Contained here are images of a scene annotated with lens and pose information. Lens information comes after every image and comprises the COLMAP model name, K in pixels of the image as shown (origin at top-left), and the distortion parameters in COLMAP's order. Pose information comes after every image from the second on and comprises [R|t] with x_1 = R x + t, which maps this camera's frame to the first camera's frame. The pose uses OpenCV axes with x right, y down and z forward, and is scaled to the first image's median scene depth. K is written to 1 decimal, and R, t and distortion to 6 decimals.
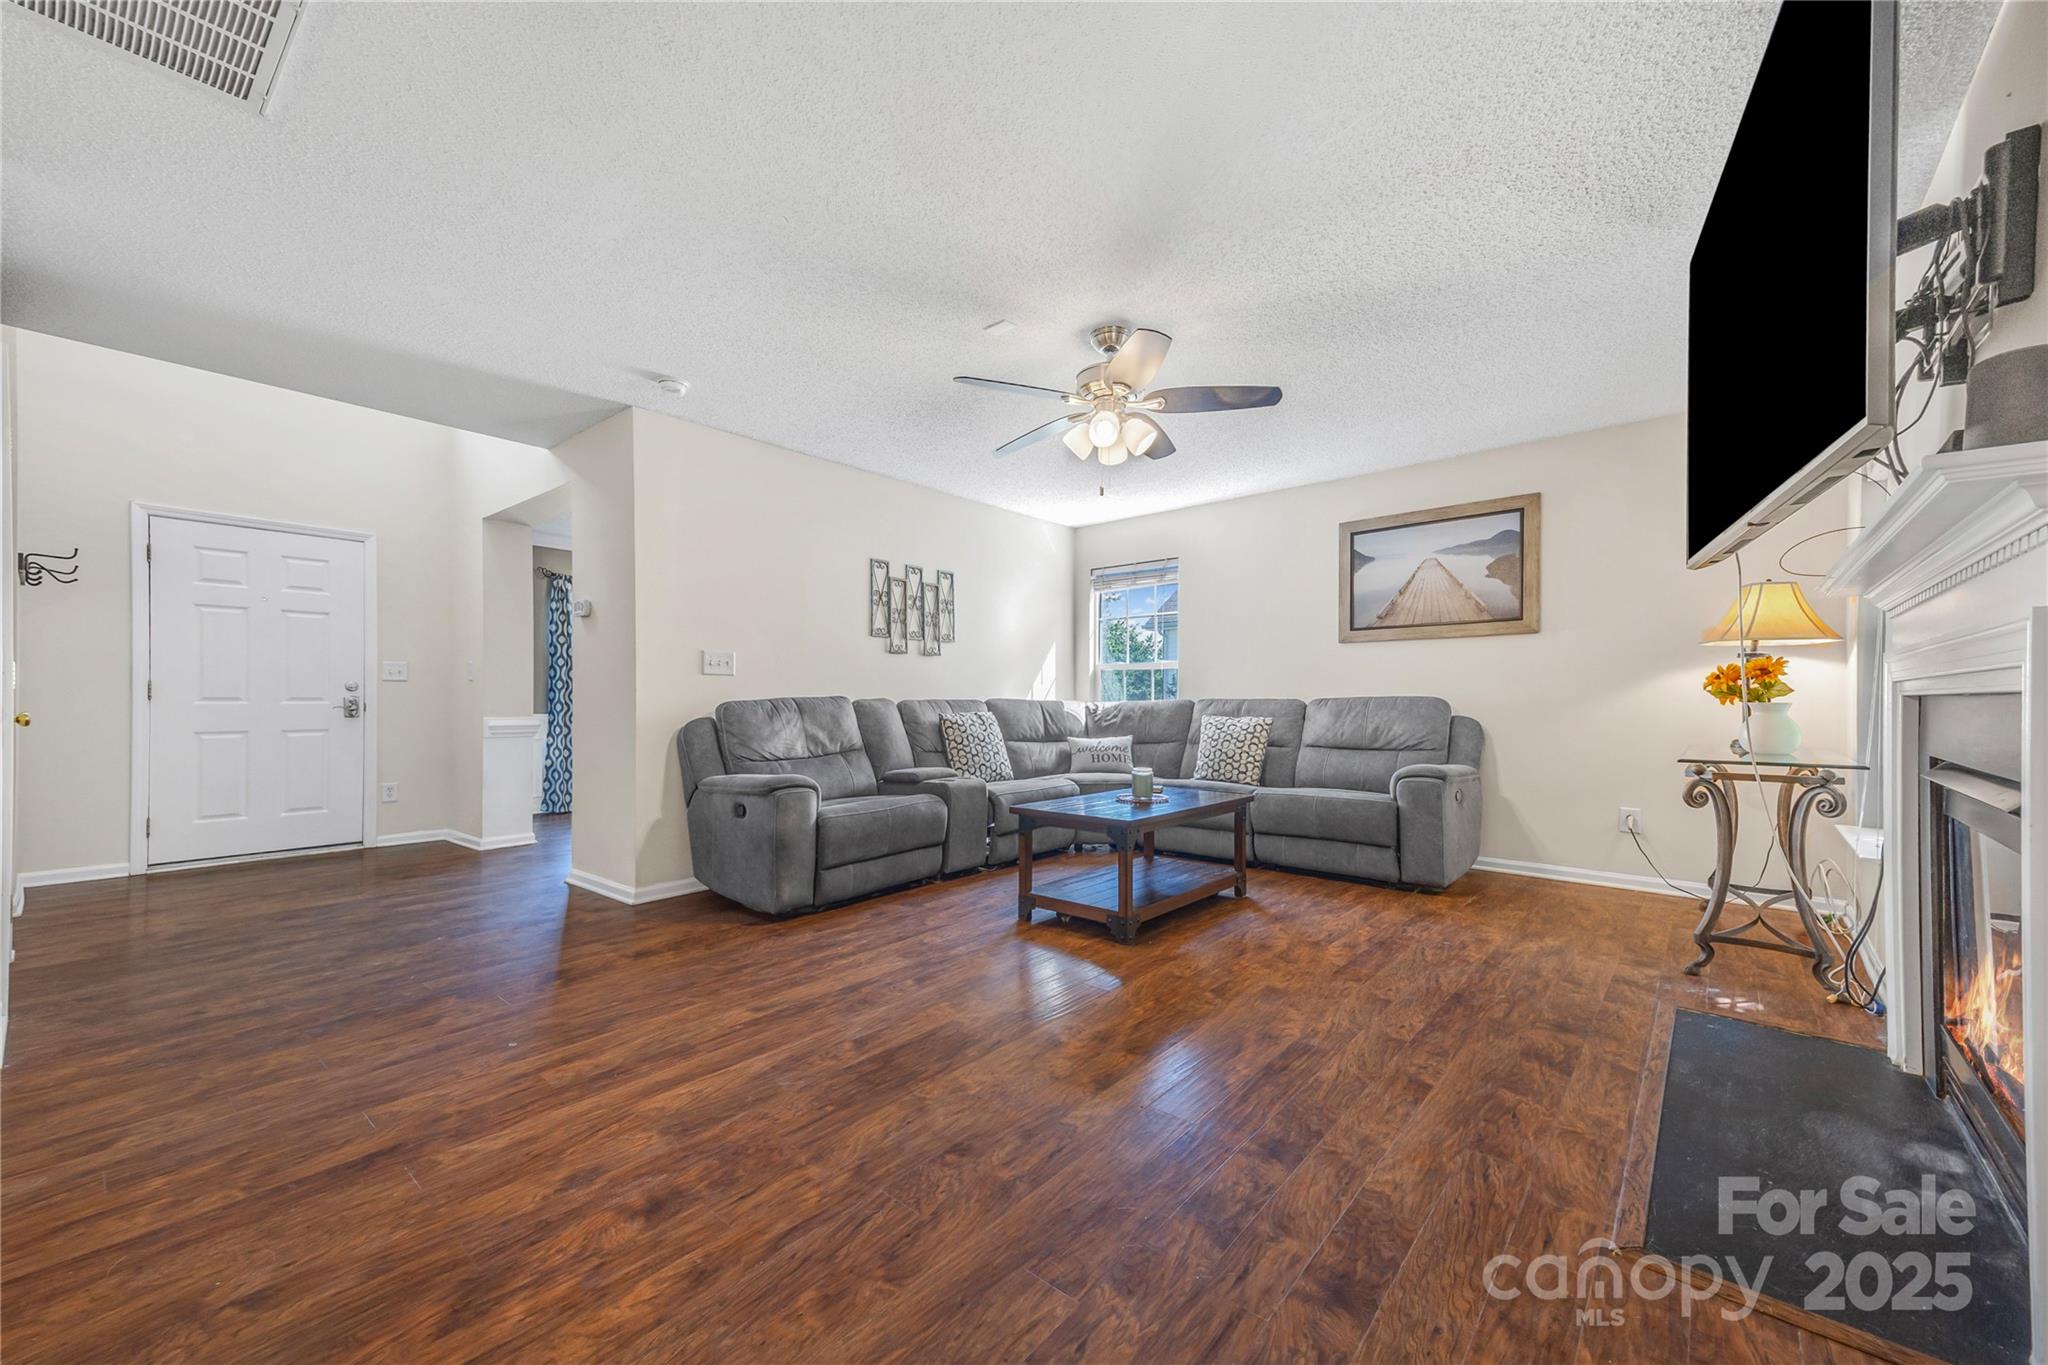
lens RADIAL K [[801.1, 0, 1028.7], [0, 801.1, 702.6], [0, 0, 1]] dist [0.020711, -0.001061]
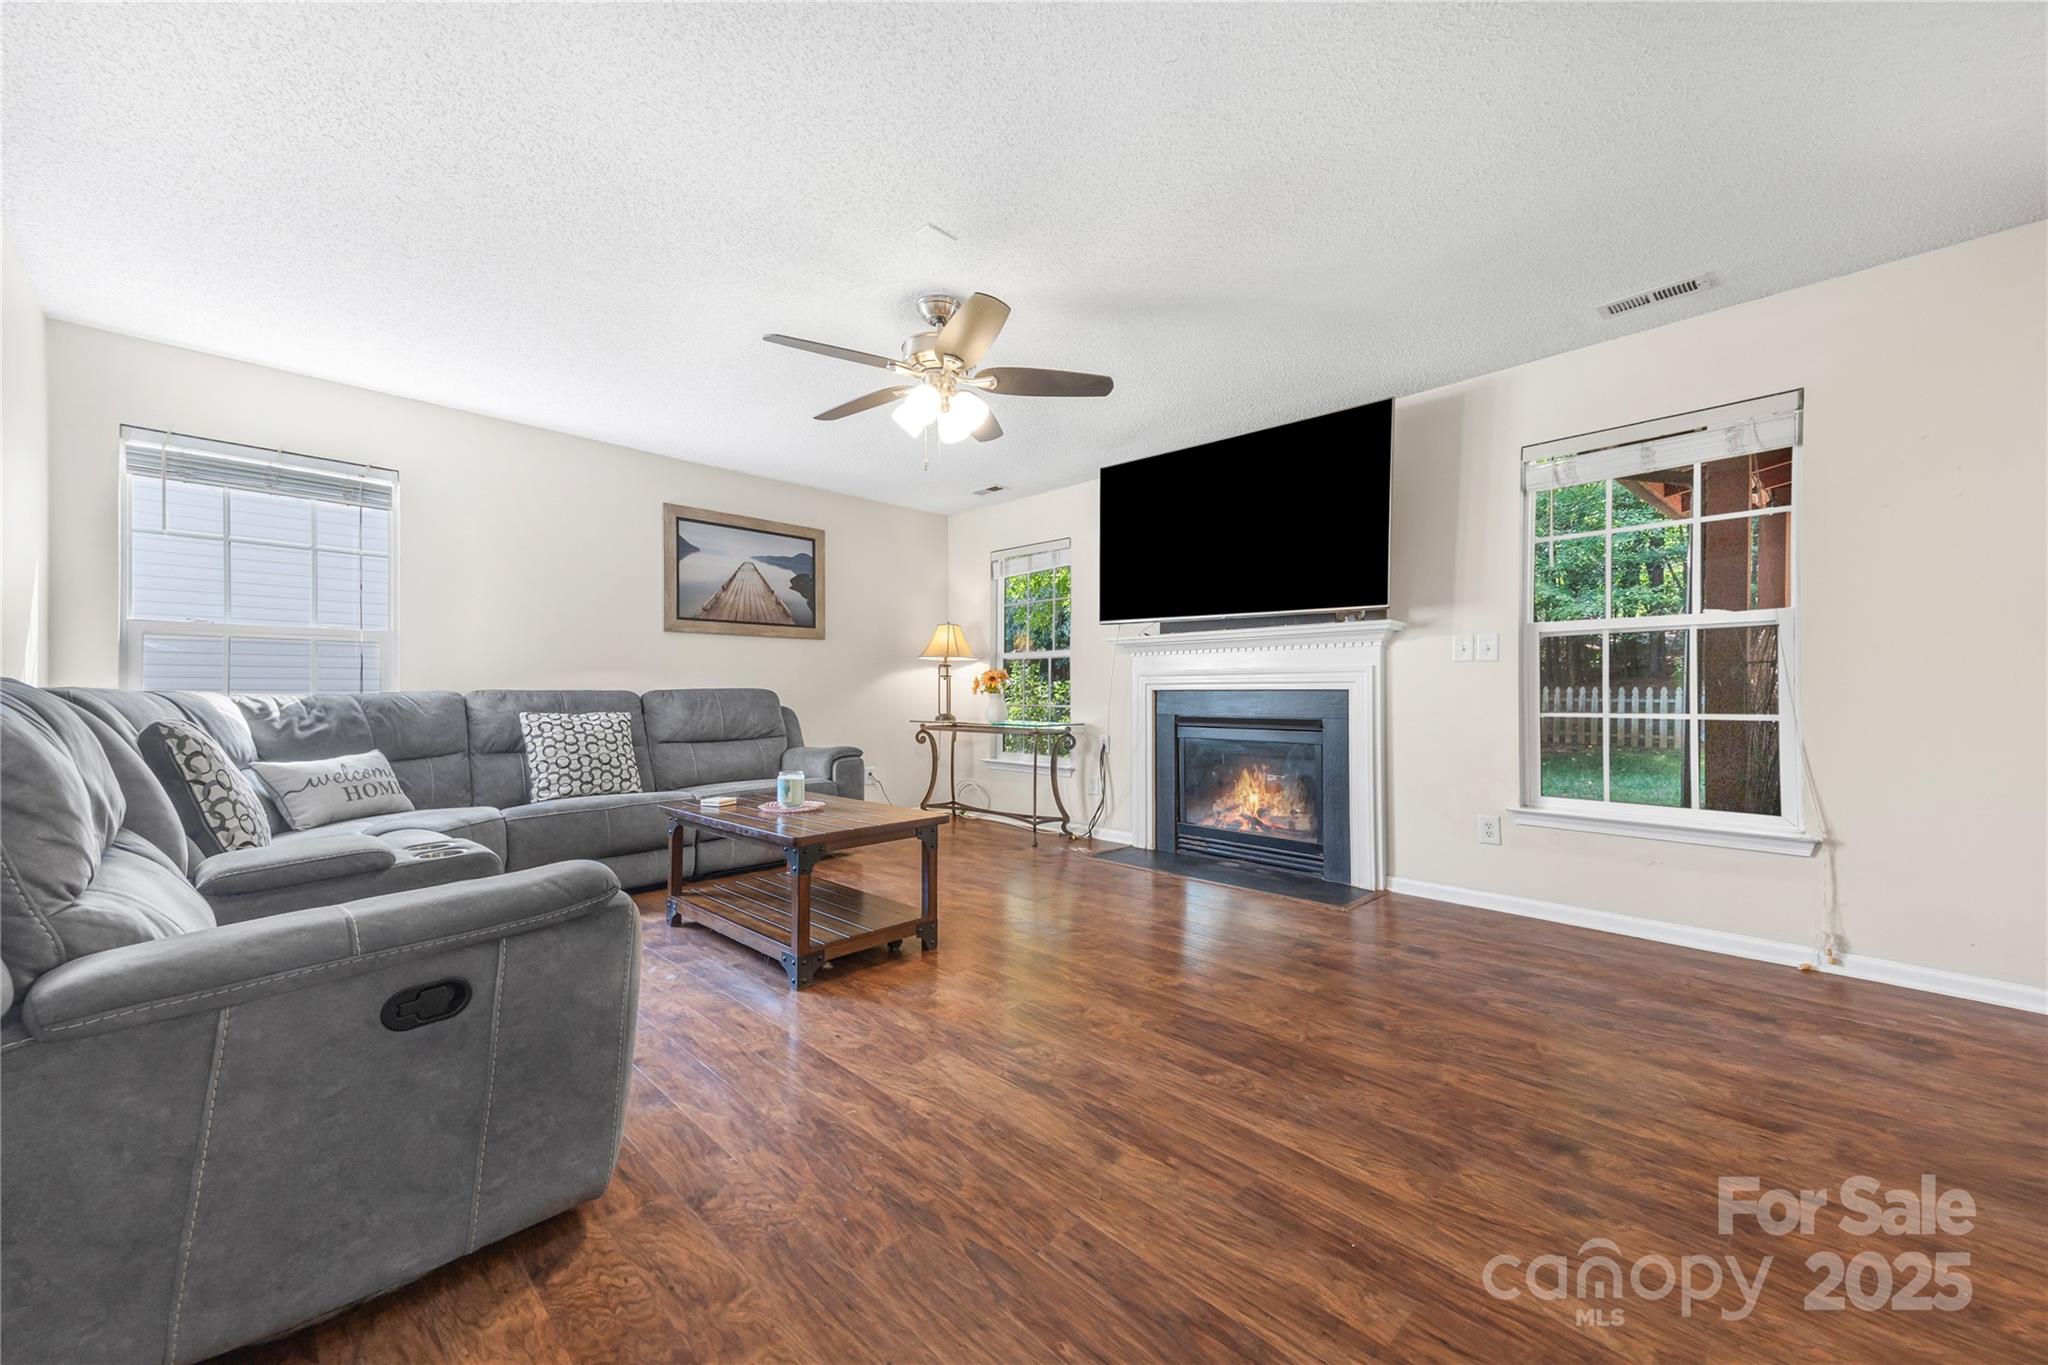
lens RADIAL K [[801.1, 0, 1015.2], [0, 801.1, 676.1], [0, 0, 1]] dist [0.020711, -0.001061]
pose [[0.085950, 0.014298, 0.996197, -0.830181], [0.013934, 0.999782, -0.015552, -0.002416], [-0.996202, 0.015218, 0.085732, 0.832991]]
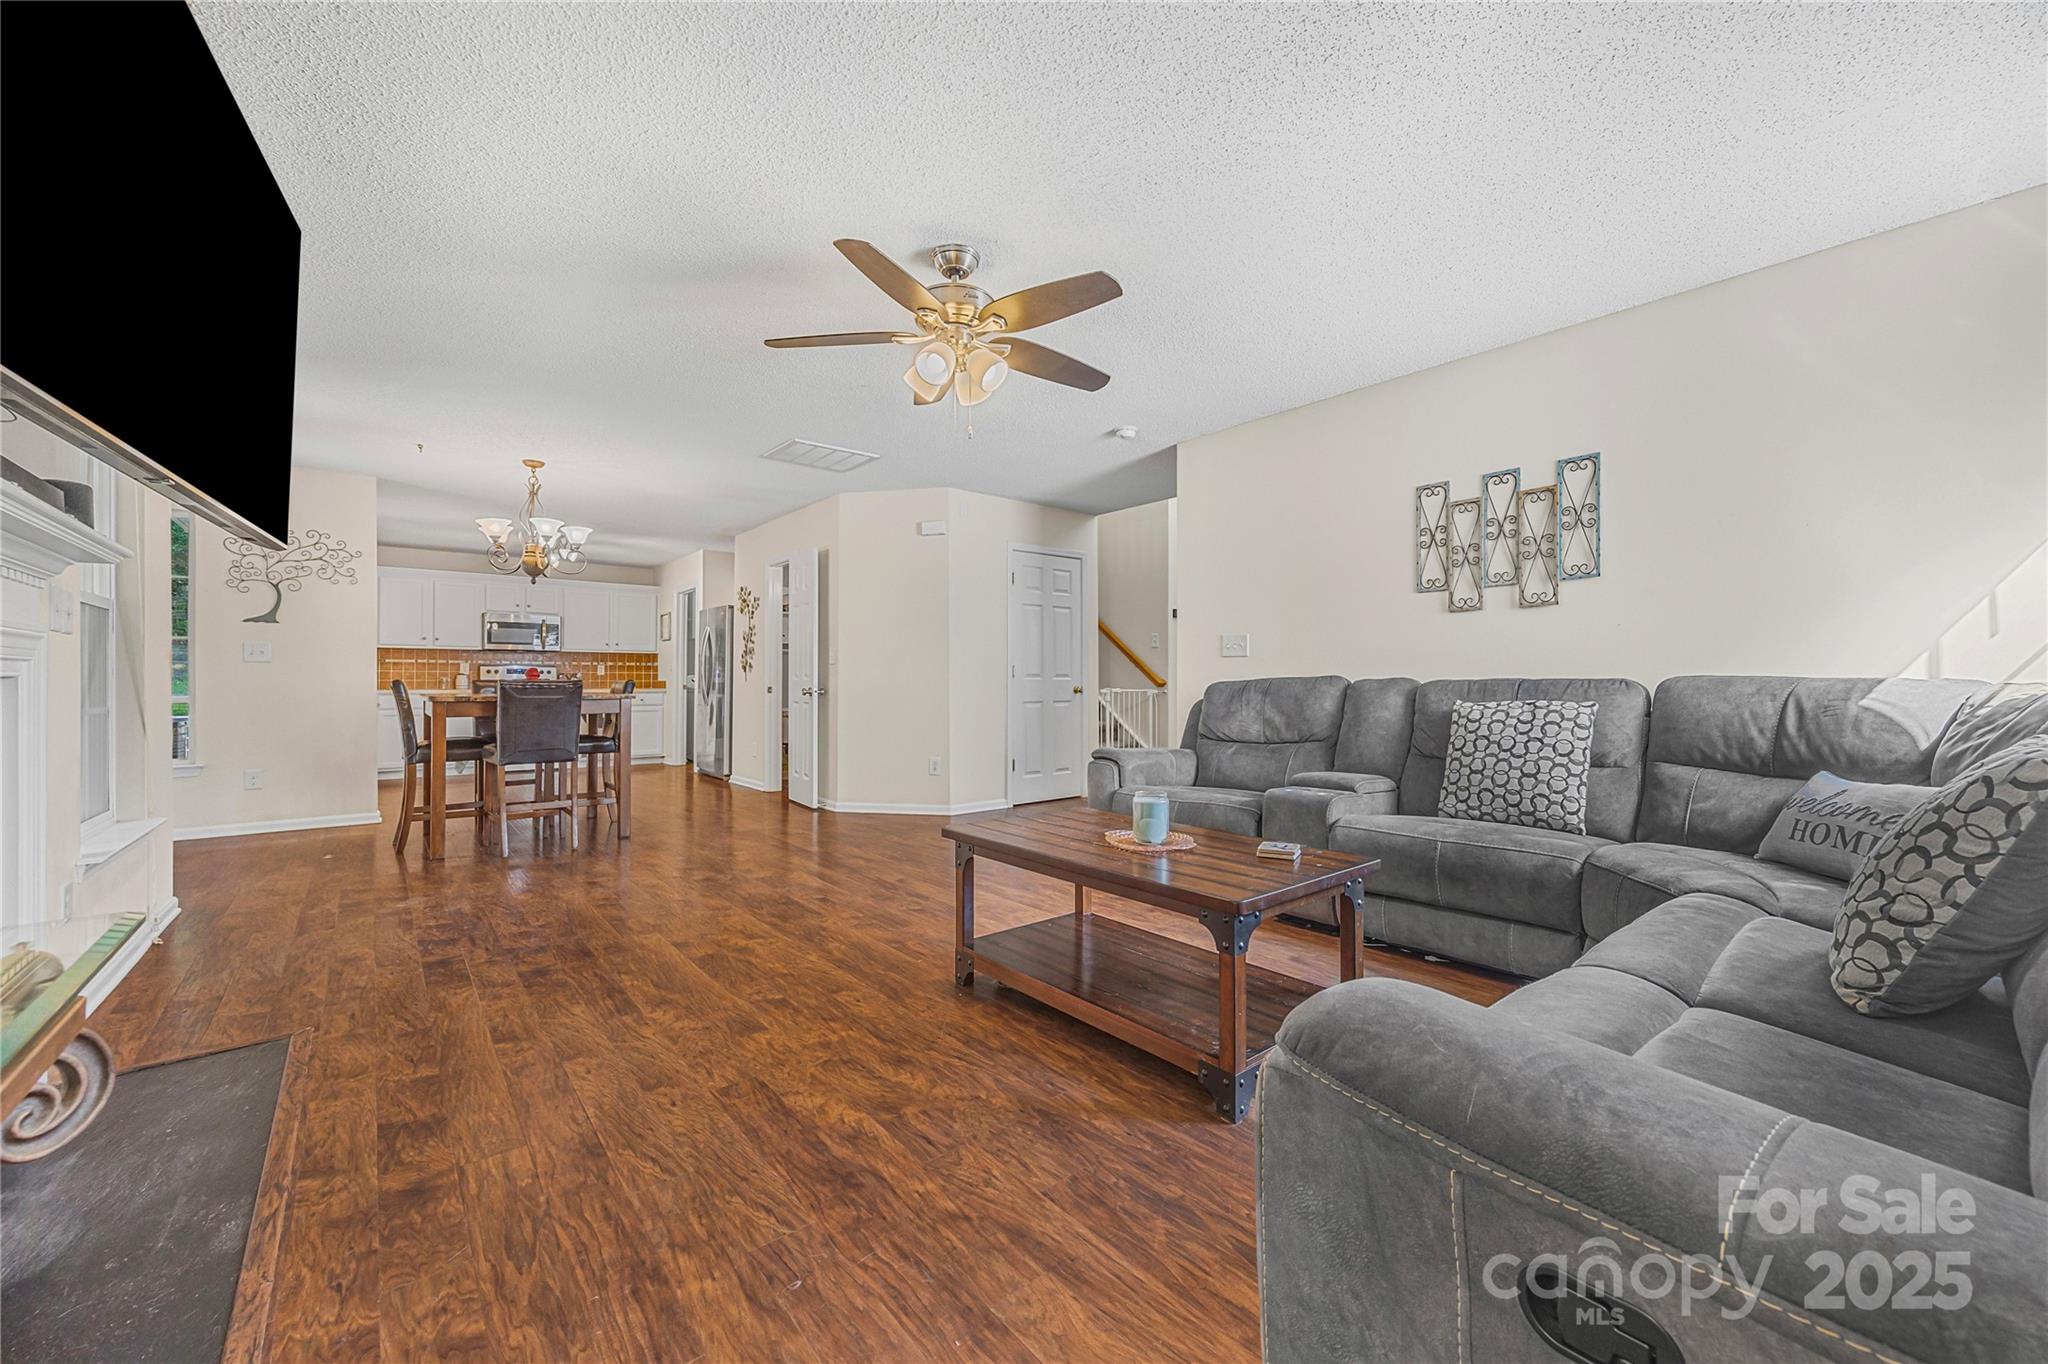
lens RADIAL K [[801.1, 0, 1027.6], [0, 801.1, 677.8], [0, 0, 1]] dist [0.020711, -0.001061]
pose [[-0.182616, 0.006333, -0.983164, 0.952737], [0.007944, 0.999956, 0.004965, -0.018922], [0.983152, -0.006904, -0.182659, 1.257923]]
